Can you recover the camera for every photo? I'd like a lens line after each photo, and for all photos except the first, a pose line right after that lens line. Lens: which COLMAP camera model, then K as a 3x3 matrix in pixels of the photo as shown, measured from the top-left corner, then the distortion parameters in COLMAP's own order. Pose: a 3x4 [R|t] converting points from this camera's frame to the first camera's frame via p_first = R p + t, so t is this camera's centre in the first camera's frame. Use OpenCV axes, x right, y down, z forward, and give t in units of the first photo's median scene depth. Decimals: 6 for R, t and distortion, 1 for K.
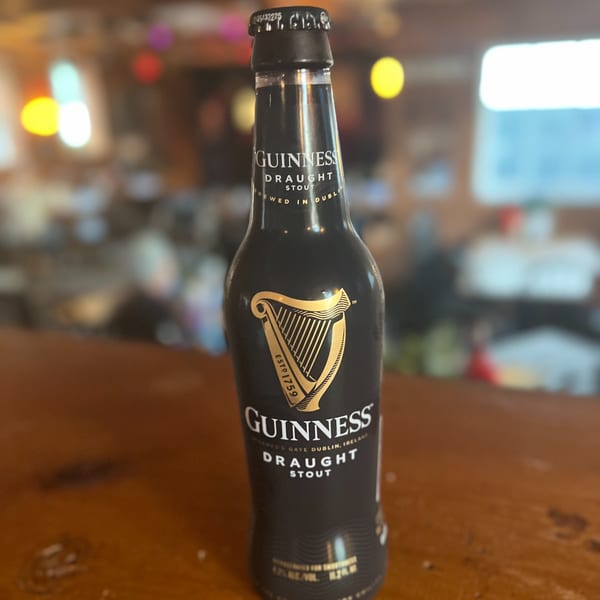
lens RADIAL K [[653.4, 0, 300.0], [0, 653.4, 300.0], [0, 0, 1]] dist [0.001536, -0.021723]
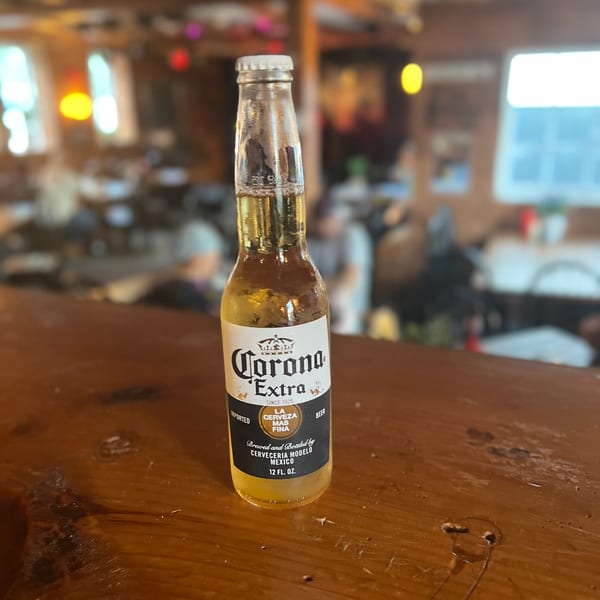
lens RADIAL K [[653.4, 0, 300.0], [0, 653.4, 300.0], [0, 0, 1]] dist [0.001536, -0.021723]
pose [[0.998725, 0.038897, -0.032171, 0.056252], [-0.038617, 0.999211, 0.009286, 0.047551], [0.032507, -0.008031, 0.999439, -0.375656]]
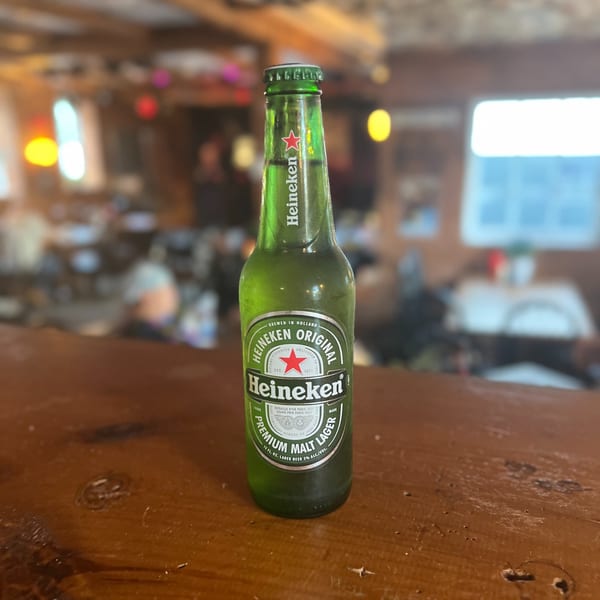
lens RADIAL K [[653.4, 0, 300.0], [0, 653.4, 300.0], [0, 0, 1]] dist [0.001536, -0.021723]
pose [[0.999505, 0.026456, 0.017033, -0.032873], [-0.025308, 0.997602, -0.064423, 0.104463], [-0.018697, 0.063960, 0.997777, -0.227535]]
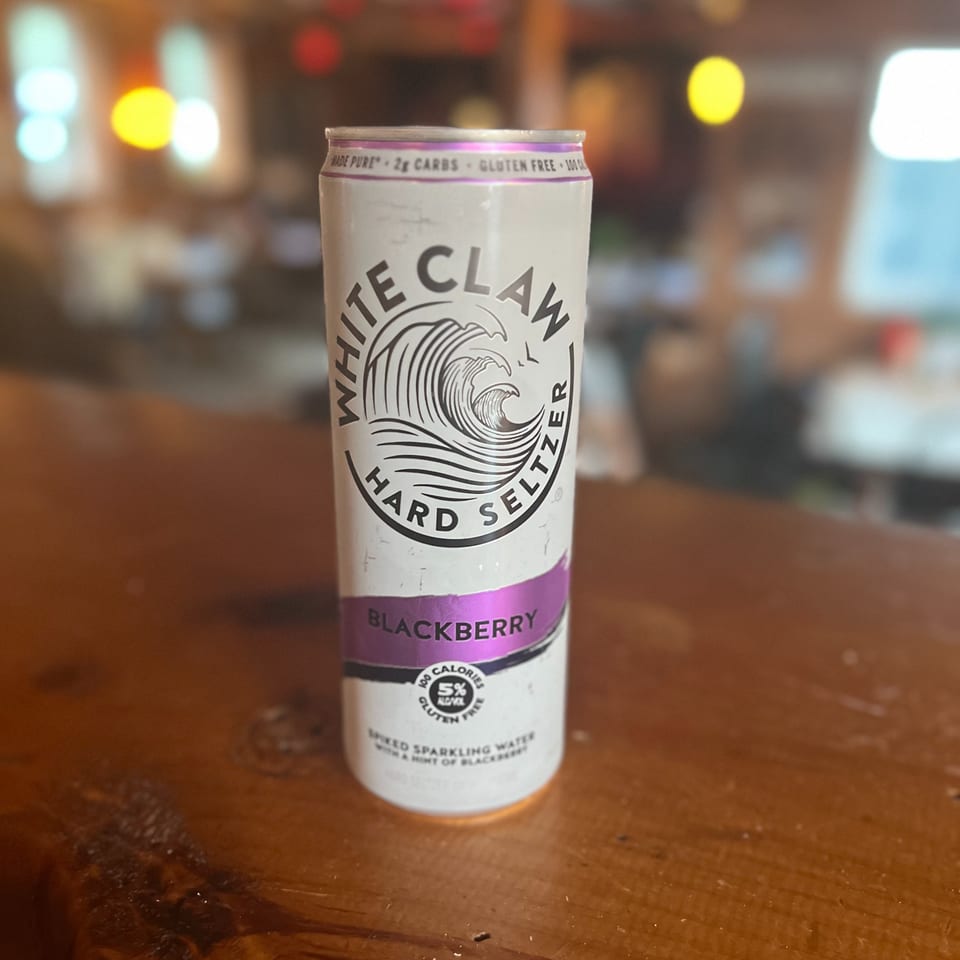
lens RADIAL K [[1049.0, 0, 472.6], [0, 1049.0, 506.7], [0, 0, 1]] dist [-0.003081, -0.014292]
pose [[0.995244, 0.087662, -0.042482, -0.170564], [-0.085387, 0.994953, 0.052694, 0.126491], [0.046887, -0.048816, 0.997707, 0.078439]]
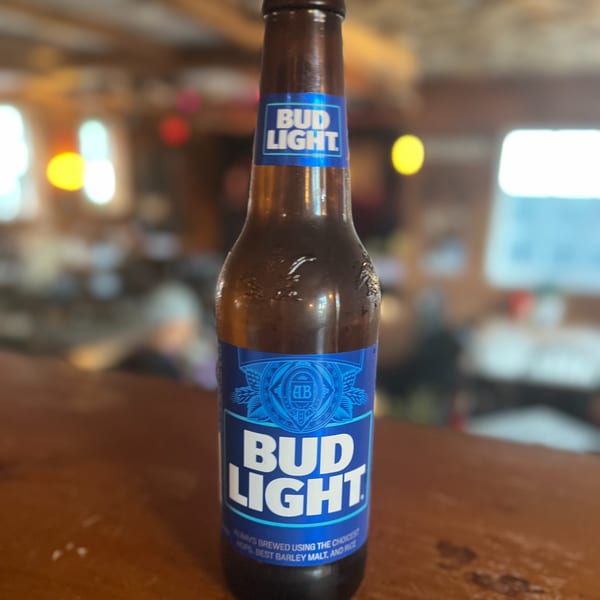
lens RADIAL K [[654.6, 0, 303.6], [0, 654.6, 348.9], [0, 0, 1]] dist [-0.000928, -0.011711]
pose [[0.997053, 0.074560, -0.018073, 0.177195], [-0.075213, 0.996419, -0.038635, 0.094546], [0.015127, 0.039881, 0.999090, 0.050611]]
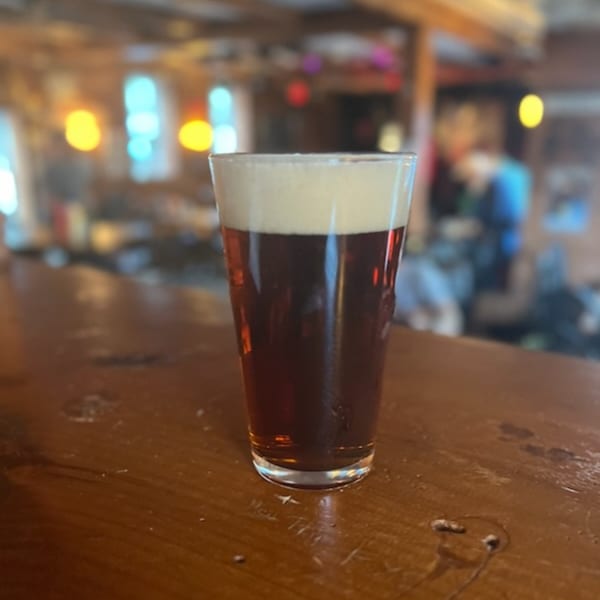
lens RADIAL K [[653.4, 0, 300.0], [0, 653.4, 300.0], [0, 0, 1]] dist [0.001536, -0.021723]
pose [[0.975031, 0.098679, -0.198940, 0.233723], [-0.107634, 0.993585, -0.034683, 0.179687], [0.194241, 0.055229, 0.979398, -0.170729]]
